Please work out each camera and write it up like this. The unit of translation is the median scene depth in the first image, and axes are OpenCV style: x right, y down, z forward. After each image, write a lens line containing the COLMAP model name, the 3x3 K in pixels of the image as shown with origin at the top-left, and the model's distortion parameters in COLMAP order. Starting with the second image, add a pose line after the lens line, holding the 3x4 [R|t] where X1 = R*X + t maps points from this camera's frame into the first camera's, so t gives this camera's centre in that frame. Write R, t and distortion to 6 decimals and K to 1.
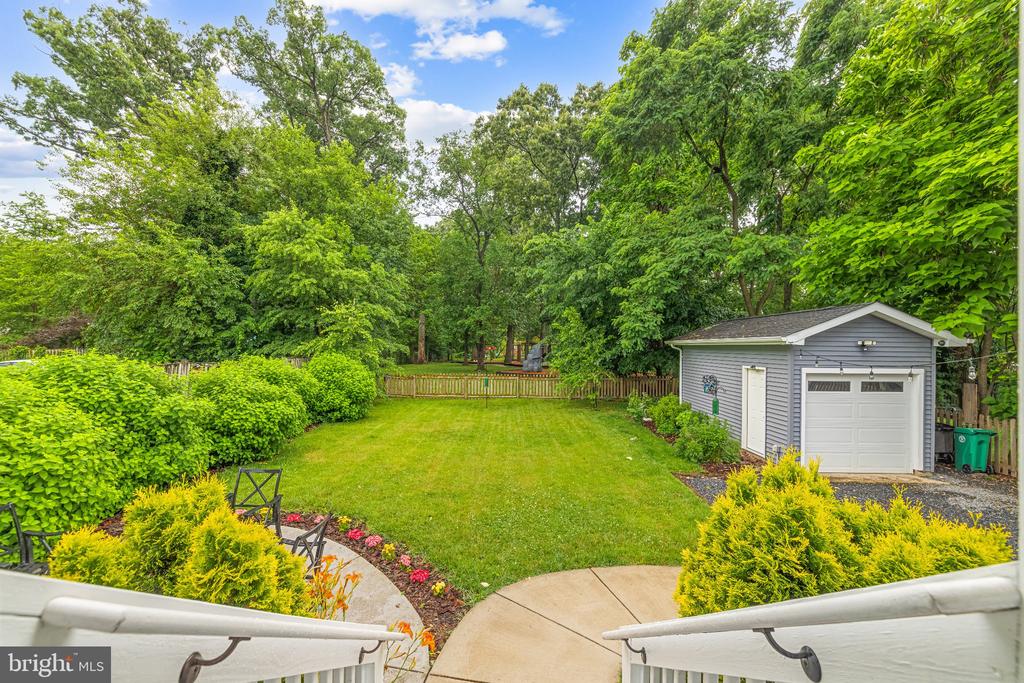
lens RADIAL K [[441.6, 0, 512.0], [0, 441.6, 341.5], [0, 0, 1]] dist [0.012919, -0.000103]
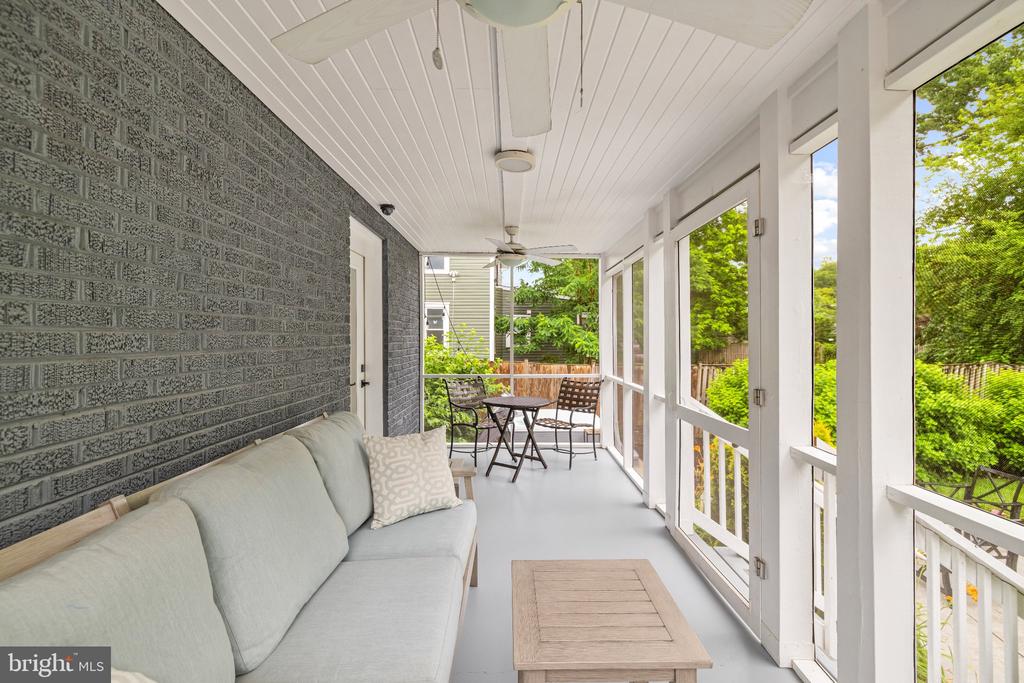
lens RADIAL K [[432.7, 0, 507.3], [0, 432.7, 329.6], [0, 0, 1]] dist [-0.000587, -0.000101]
pose [[-0.008585, -0.022263, -0.999715, 0.240143], [0.011753, 0.999681, -0.022363, -0.019124], [0.999894, -0.011942, -0.008320, -0.073577]]
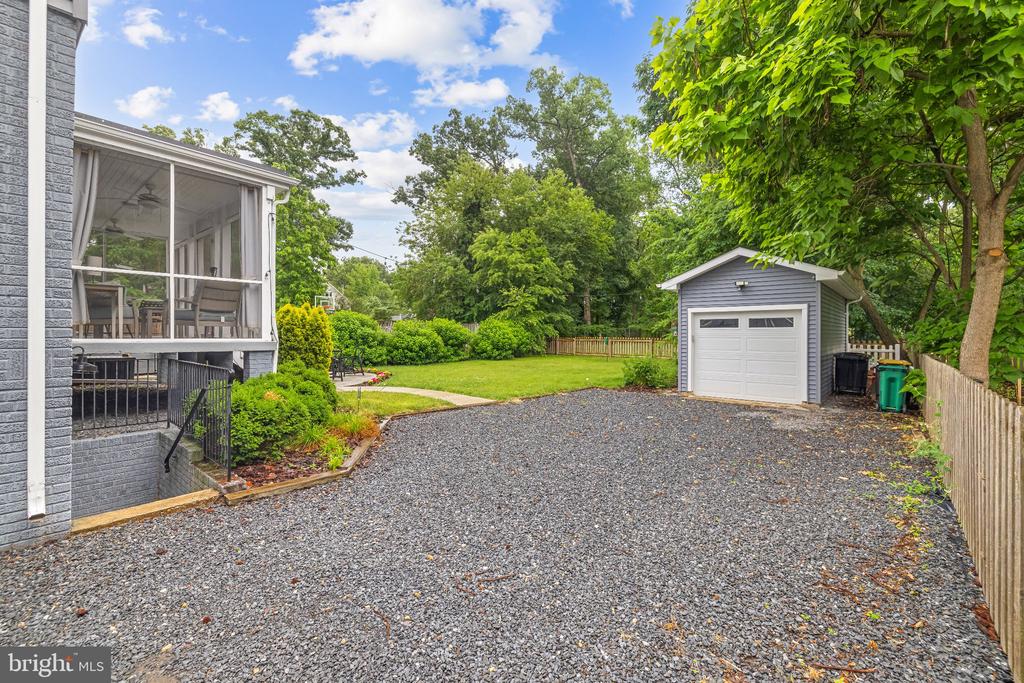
lens RADIAL K [[432.7, 0, 507.3], [0, 432.7, 329.6], [0, 0, 1]] dist [-0.000587, -0.000101]
pose [[0.754940, -0.009802, -0.655721, 0.900992], [0.010341, 0.999942, -0.003042, 0.099278], [0.655712, -0.004484, 0.754997, -0.184630]]
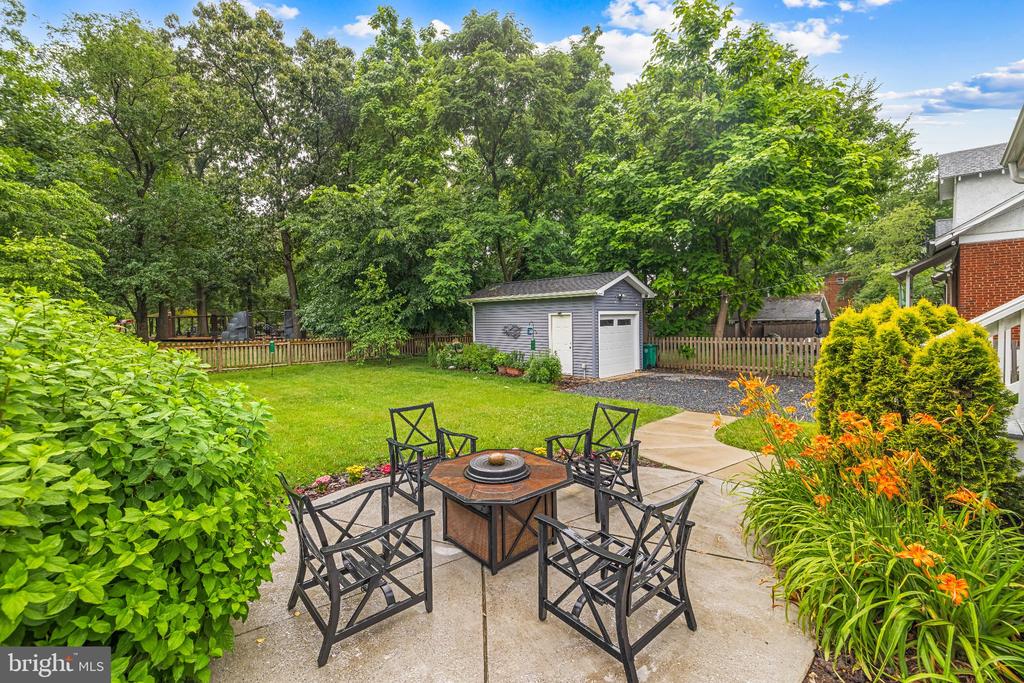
lens RADIAL K [[432.7, 0, 507.3], [0, 432.7, 329.6], [0, 0, 1]] dist [-0.000587, -0.000101]
pose [[0.715885, -0.033871, 0.697396, -0.520409], [0.013321, 0.999303, 0.034860, 0.057574], [-0.698091, -0.015666, 0.715838, 0.132371]]
